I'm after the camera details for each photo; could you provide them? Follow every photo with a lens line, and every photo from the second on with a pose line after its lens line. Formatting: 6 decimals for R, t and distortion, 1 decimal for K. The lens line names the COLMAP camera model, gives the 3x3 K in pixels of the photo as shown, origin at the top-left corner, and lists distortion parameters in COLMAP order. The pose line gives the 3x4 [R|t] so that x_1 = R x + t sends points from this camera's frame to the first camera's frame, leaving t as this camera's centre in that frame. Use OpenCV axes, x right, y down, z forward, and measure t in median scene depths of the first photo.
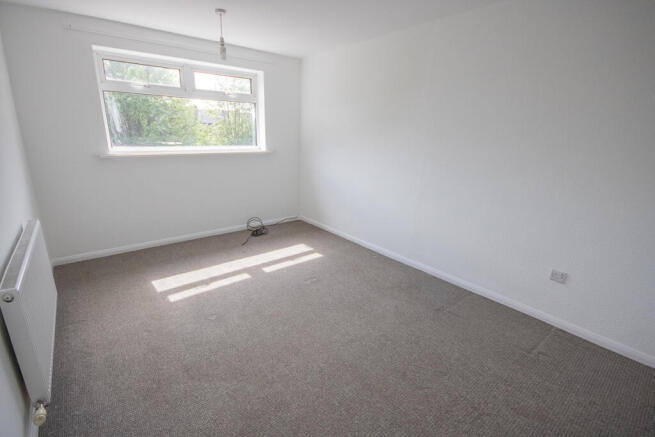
lens RADIAL K [[303.3, 0, 327.5], [0, 303.3, 218.5], [0, 0, 1]] dist [-0.000851, -0.000165]
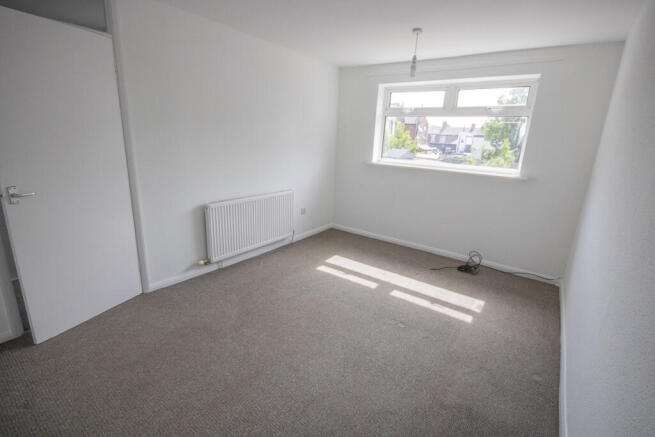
lens RADIAL K [[309.2, 0, 330.4], [0, 309.2, 214.4], [0, 0, 1]] dist [0.000791, 0.000013]
pose [[0.257475, 0.221284, -0.940606, 0.562397], [-0.311706, 0.940408, 0.135912, -0.118142], [0.914629, 0.258199, 0.311107, 0.452446]]
